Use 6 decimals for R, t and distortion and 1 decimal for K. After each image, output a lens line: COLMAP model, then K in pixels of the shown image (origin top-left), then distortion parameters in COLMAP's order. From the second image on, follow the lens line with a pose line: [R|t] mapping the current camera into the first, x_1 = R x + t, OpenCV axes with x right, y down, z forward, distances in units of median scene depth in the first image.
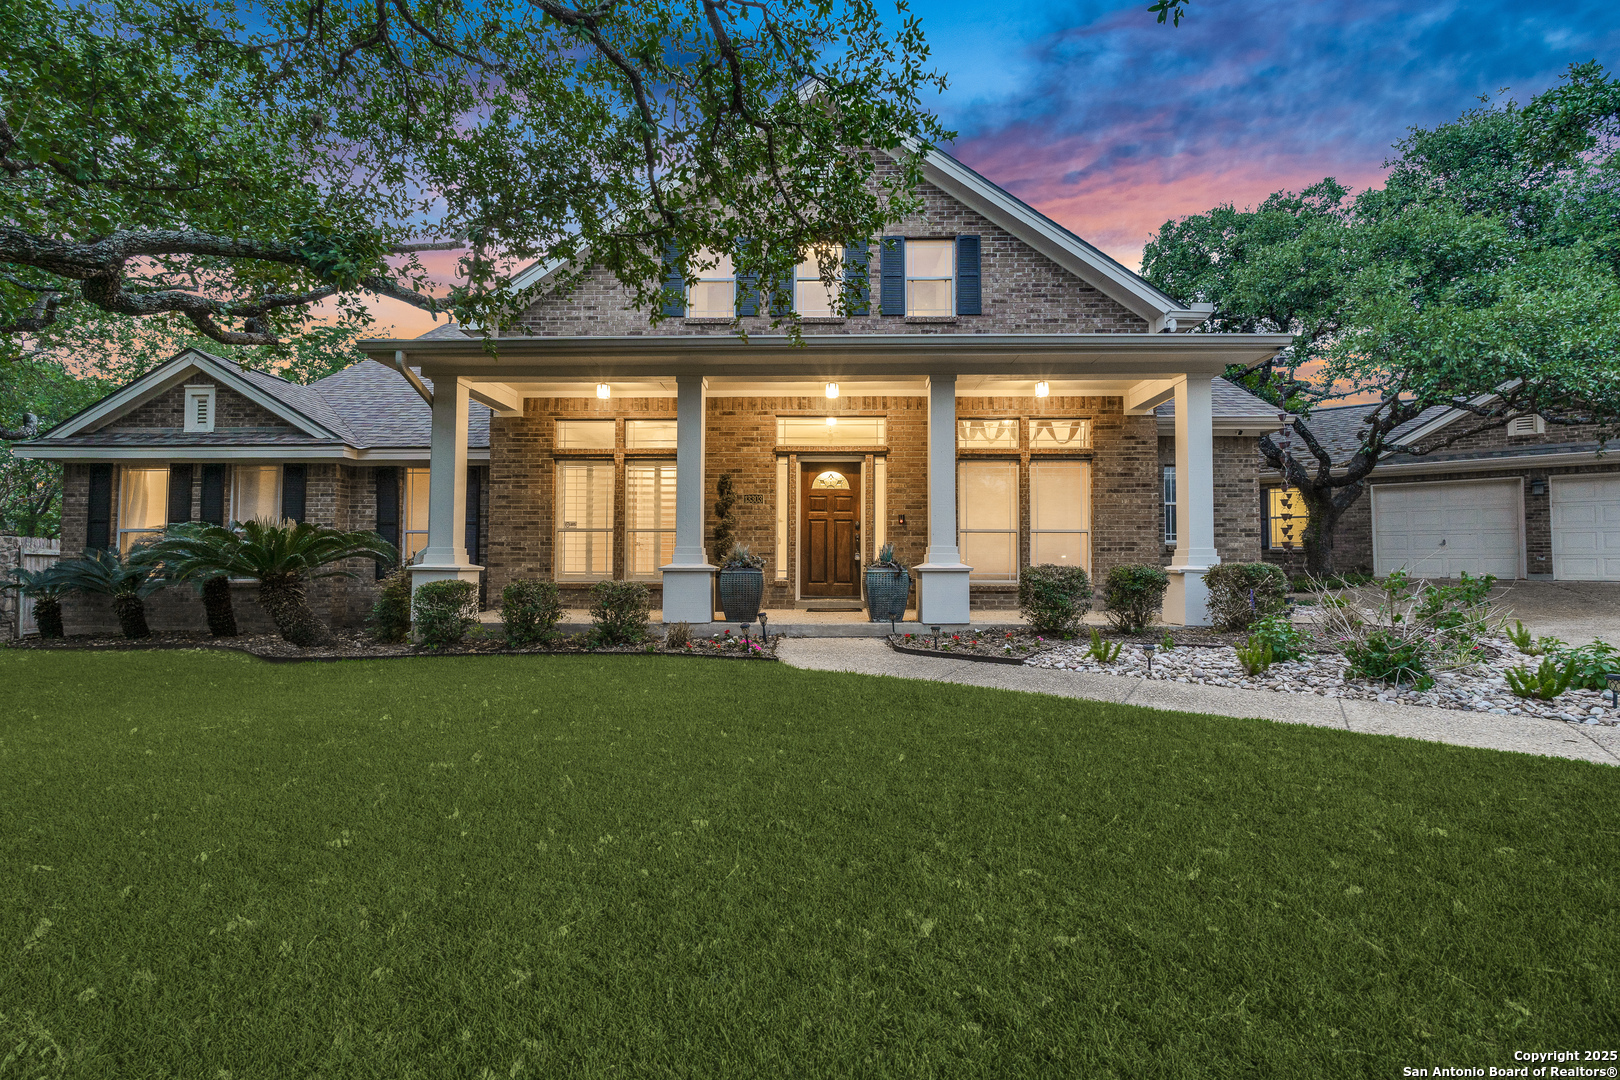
lens RADIAL K [[713.9, 0, 812.3], [0, 713.9, 536.9], [0, 0, 1]] dist [-0.004384, 0.001196]
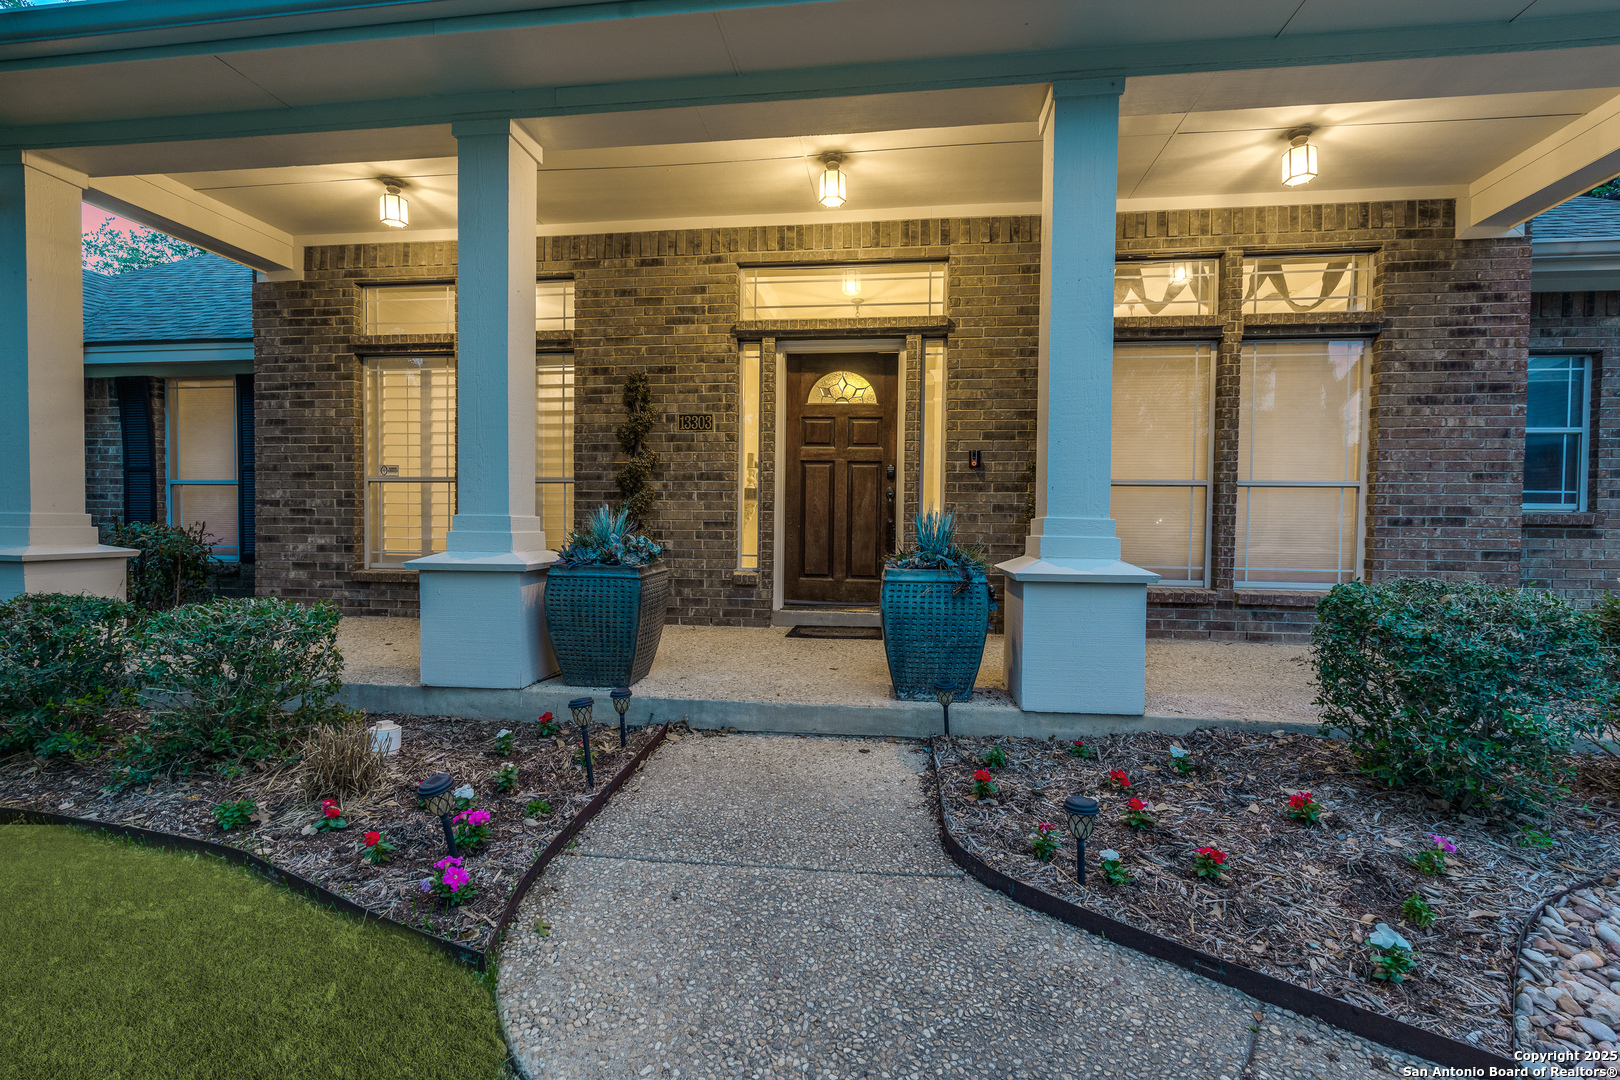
lens RADIAL K [[713.9, 0, 810.4], [0, 713.9, 539.8], [0, 0, 1]] dist [-0.004384, 0.001196]
pose [[0.994478, 0.011227, -0.104344, 0.060560], [-0.004281, 0.997774, 0.066555, -0.000916], [0.104859, -0.065741, 0.992312, 0.465565]]
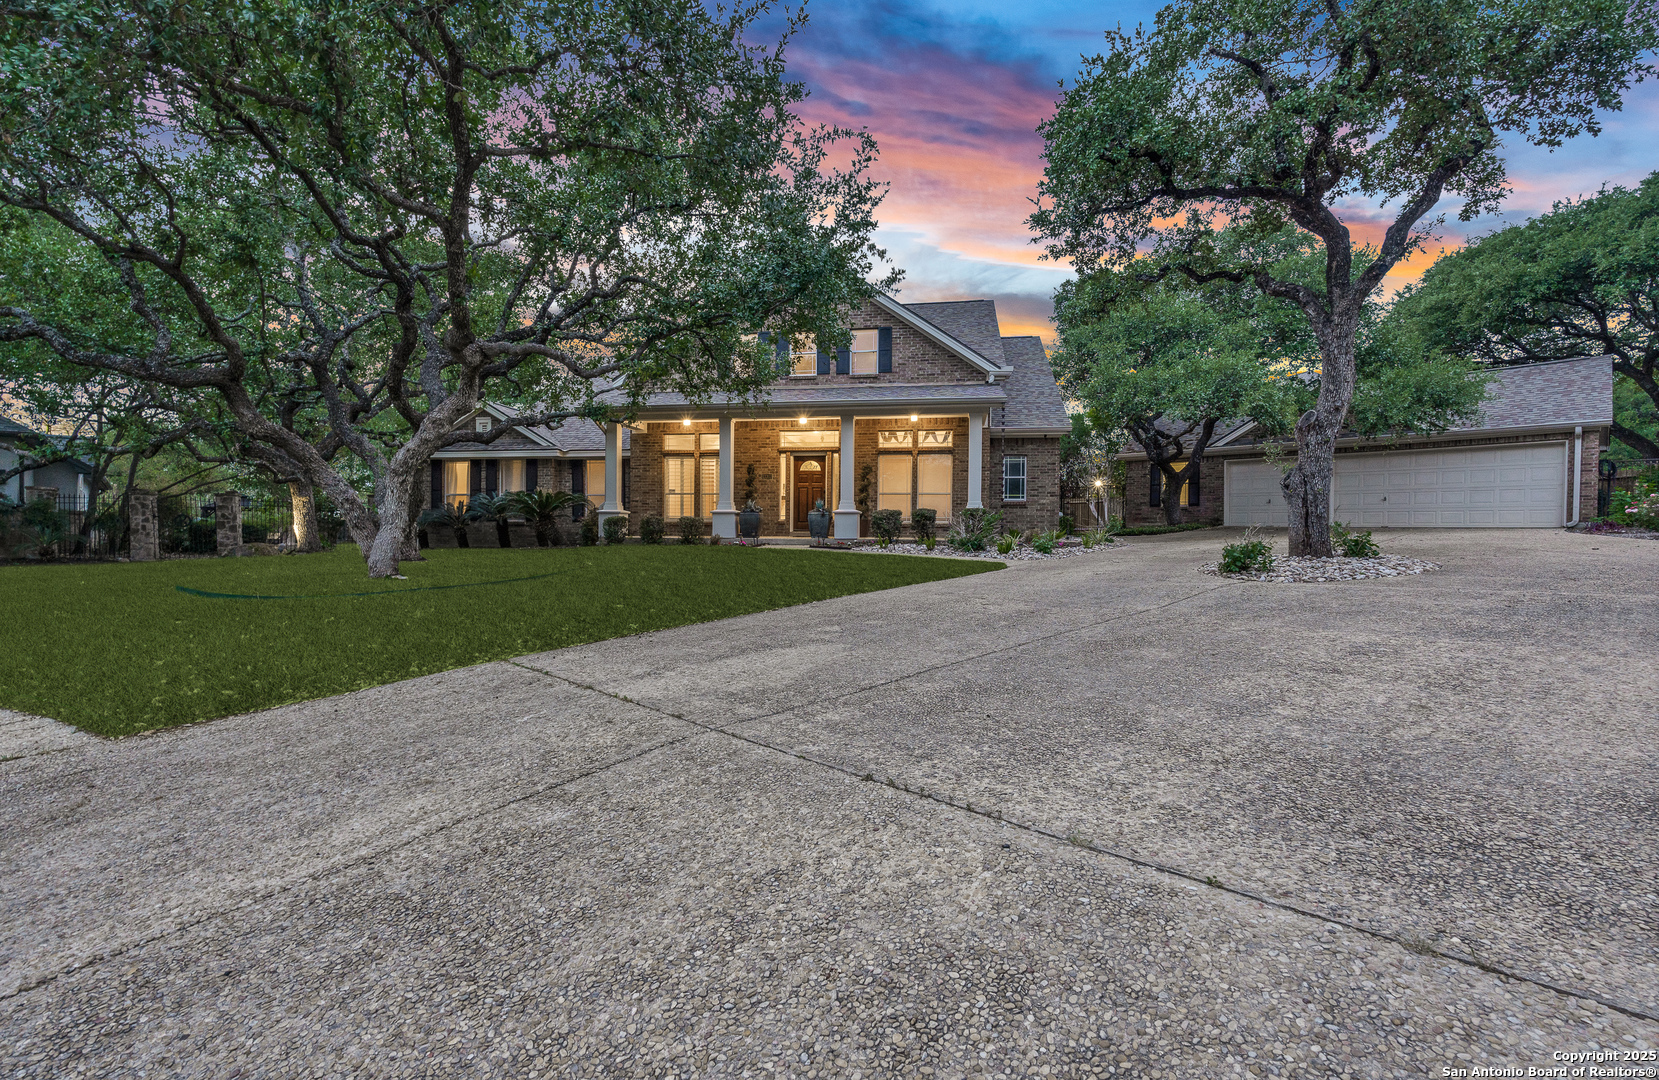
lens RADIAL K [[731.0, 0, 831.1], [0, 731.0, 539.7], [0, 0, 1]] dist [-0.004601, -0.000027]
pose [[0.990535, 0.005983, -0.137128, 0.339133], [0.001238, 0.998620, 0.052510, 0.010807], [0.137253, -0.052183, 0.989160, -0.848919]]
